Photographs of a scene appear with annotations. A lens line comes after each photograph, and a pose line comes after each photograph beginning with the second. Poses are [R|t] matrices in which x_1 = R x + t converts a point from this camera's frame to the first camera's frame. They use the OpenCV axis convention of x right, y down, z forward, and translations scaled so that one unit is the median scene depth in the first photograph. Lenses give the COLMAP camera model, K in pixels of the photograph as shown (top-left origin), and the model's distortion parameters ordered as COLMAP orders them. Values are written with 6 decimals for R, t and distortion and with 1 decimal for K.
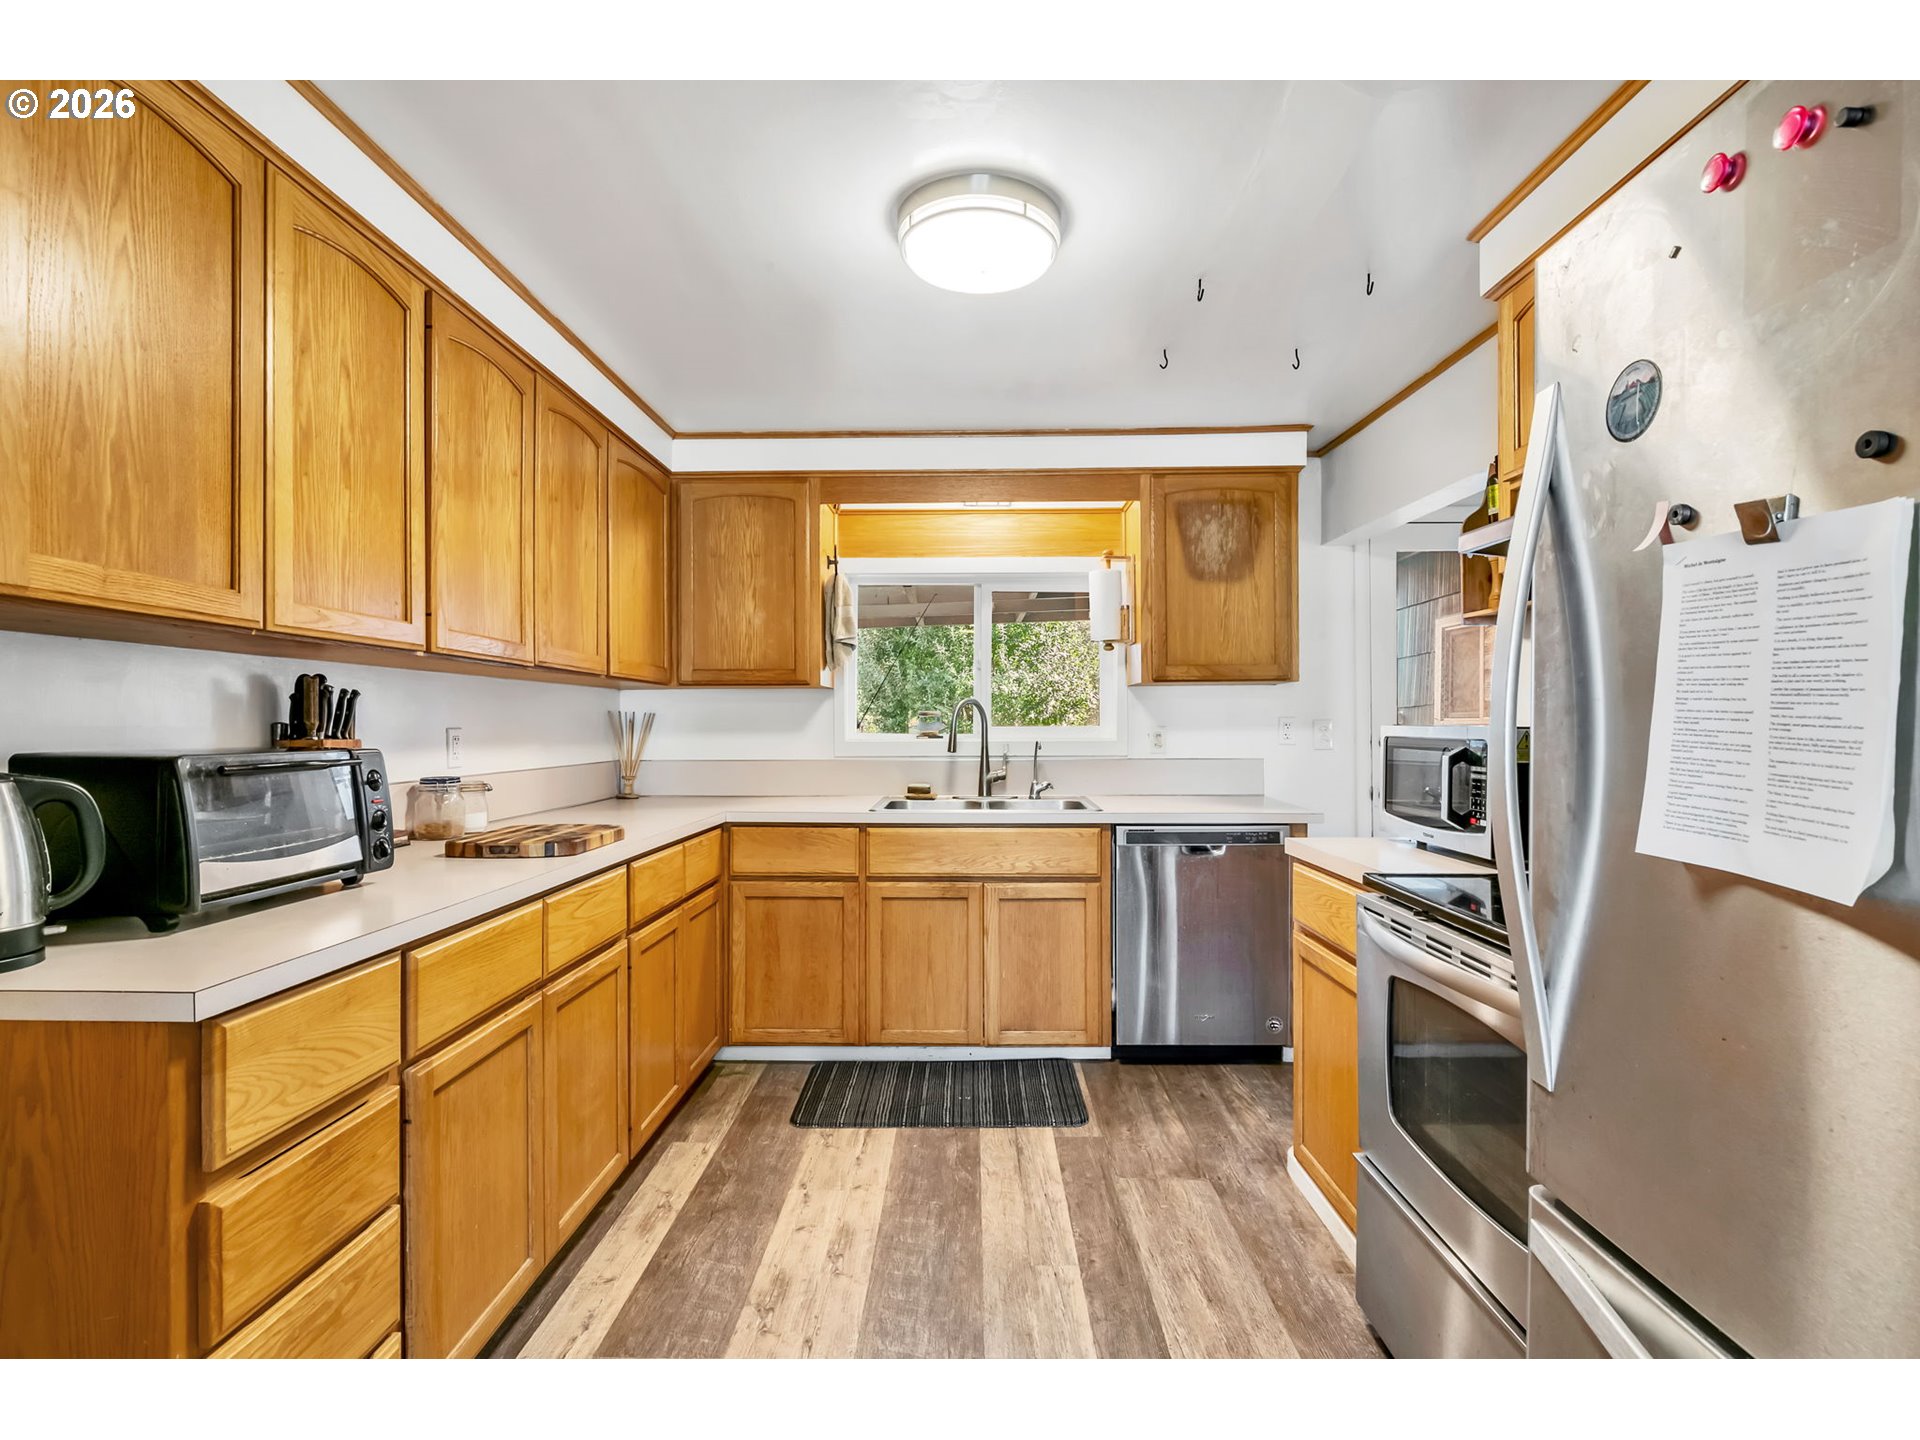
lens RADIAL K [[914.4, 0, 960.0], [0, 914.4, 720.0], [0, 0, 1]] dist [-0.000521, -0.000315]
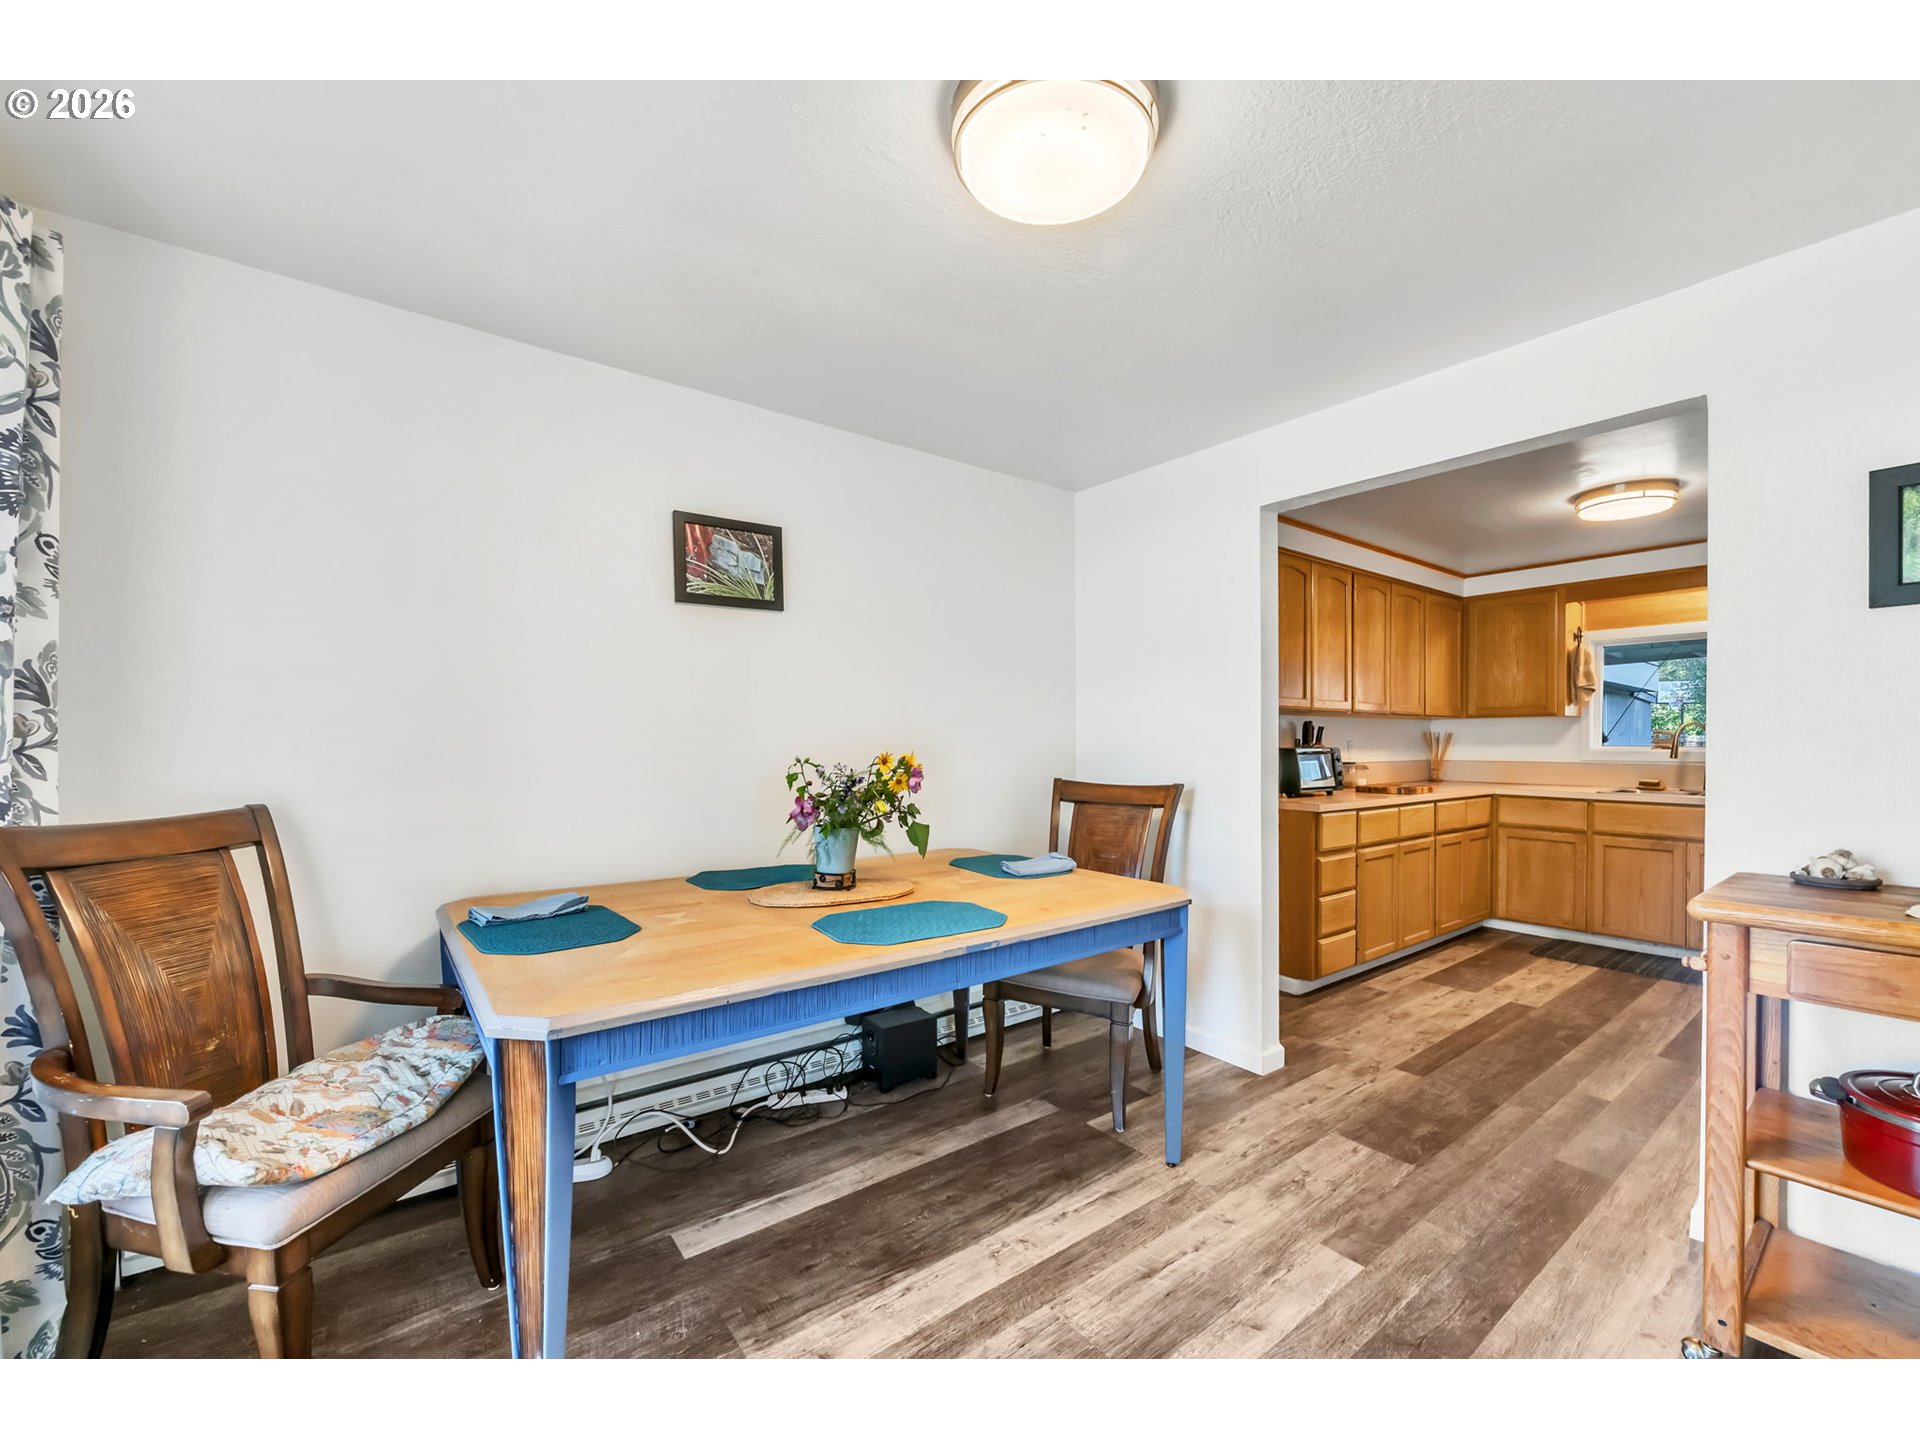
lens RADIAL K [[784.0, 0, 969.5], [0, 784.0, 749.9], [0, 0, 1]] dist [0.000055, -0.000124]
pose [[0.633869, 0.010527, -0.773369, 0.288111], [0.003367, 0.999860, 0.016370, -0.003916], [0.773433, -0.012980, 0.633745, -0.794513]]
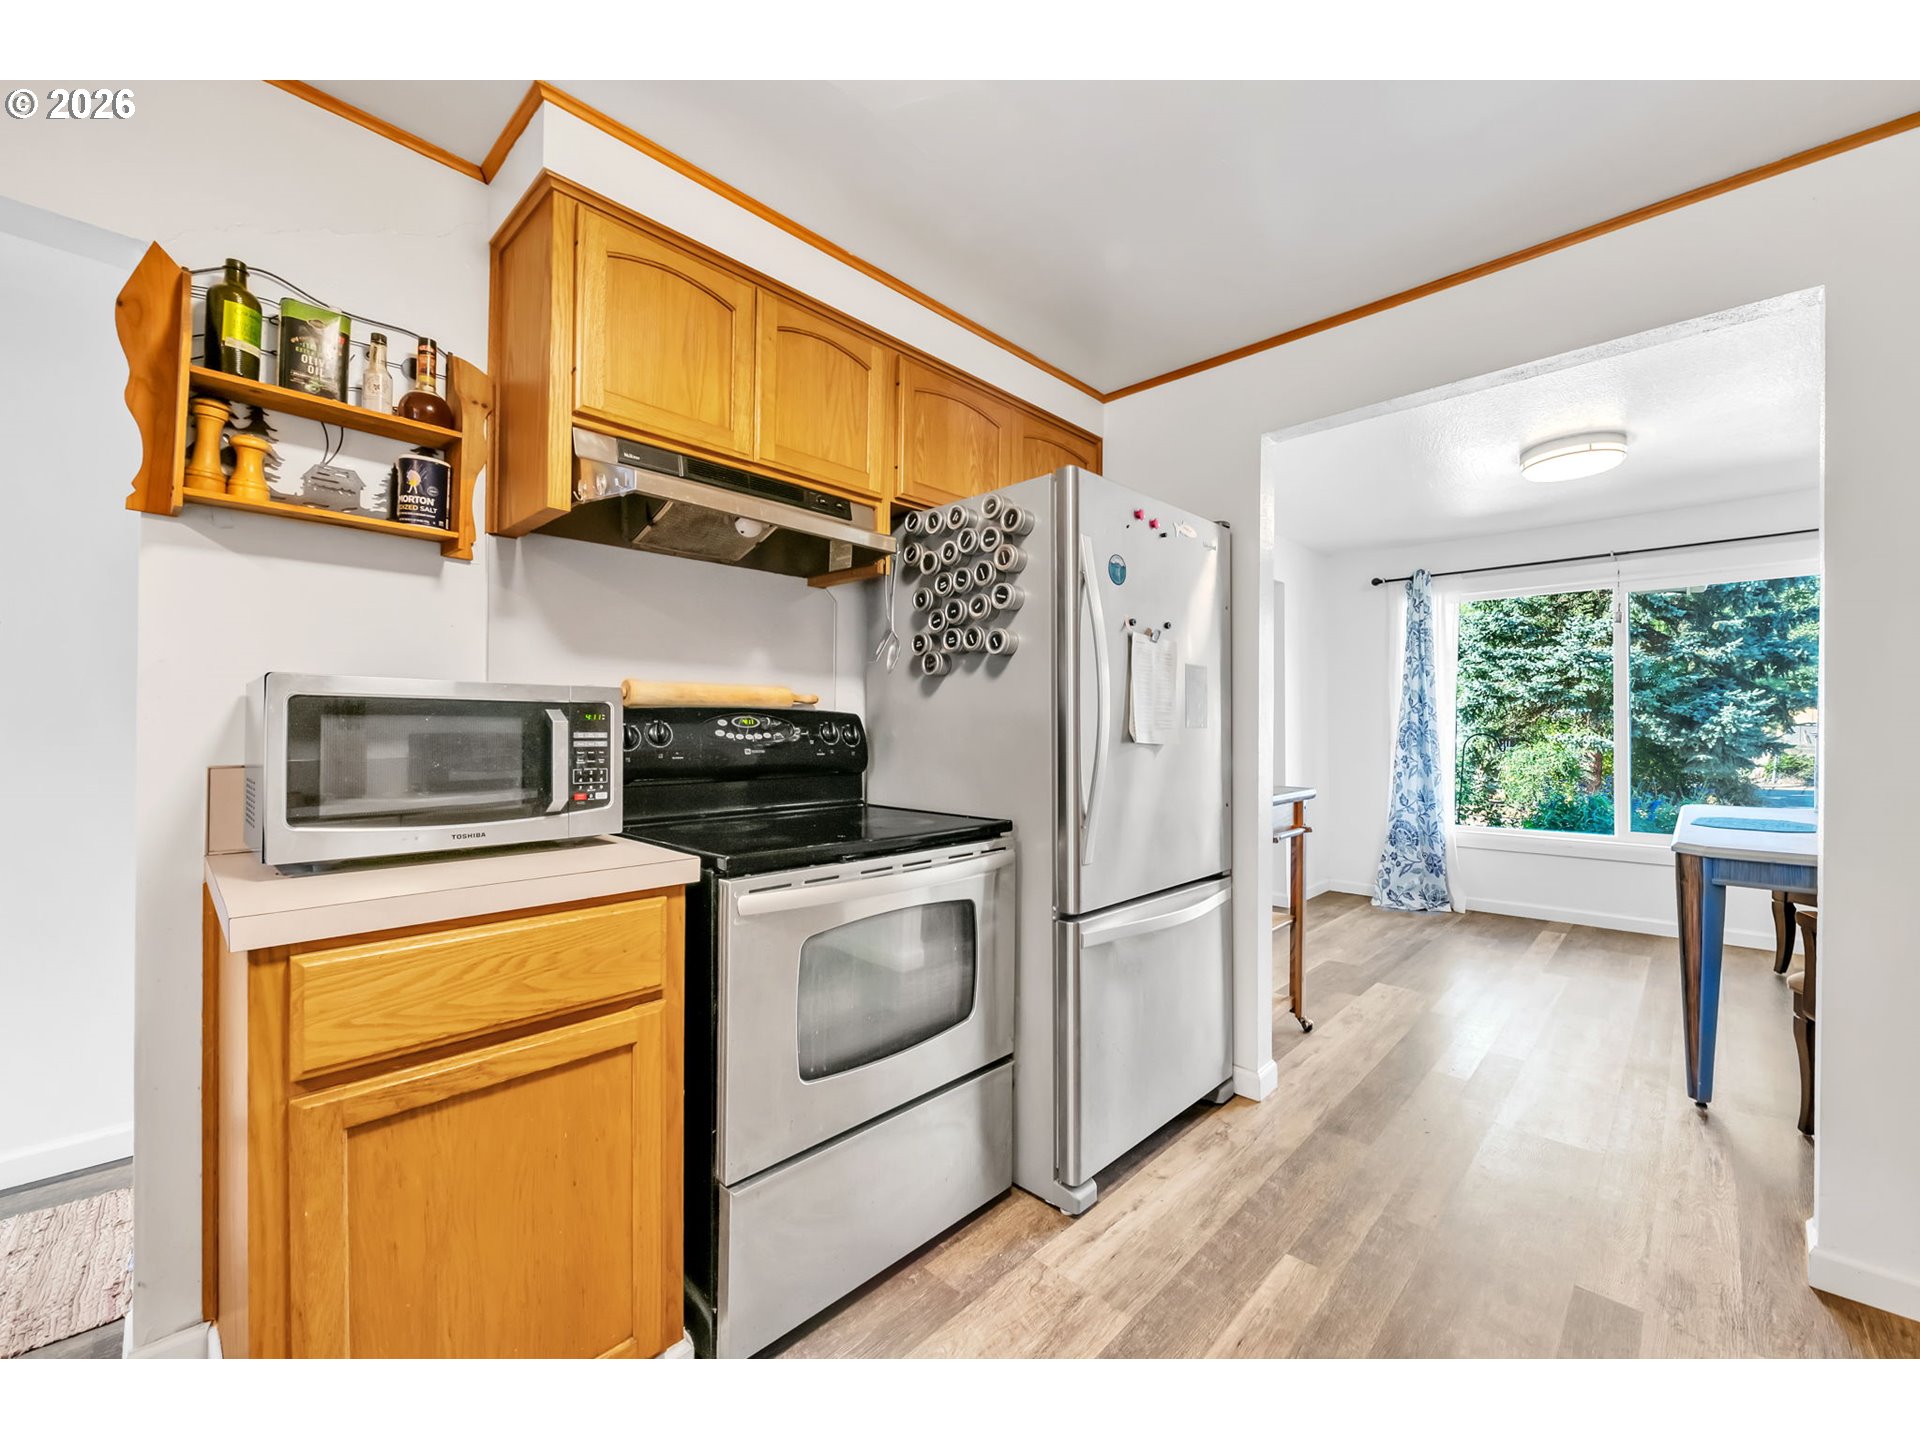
lens RADIAL K [[781.8, 0, 969.6], [0, 781.8, 717.4], [0, 0, 1]] dist [0.000853, -0.006009]
pose [[-0.737055, 0.009421, 0.675767, -0.125273], [-0.004319, 0.999817, -0.018649, 0.031288], [-0.675819, -0.016663, -0.736879, 0.829917]]
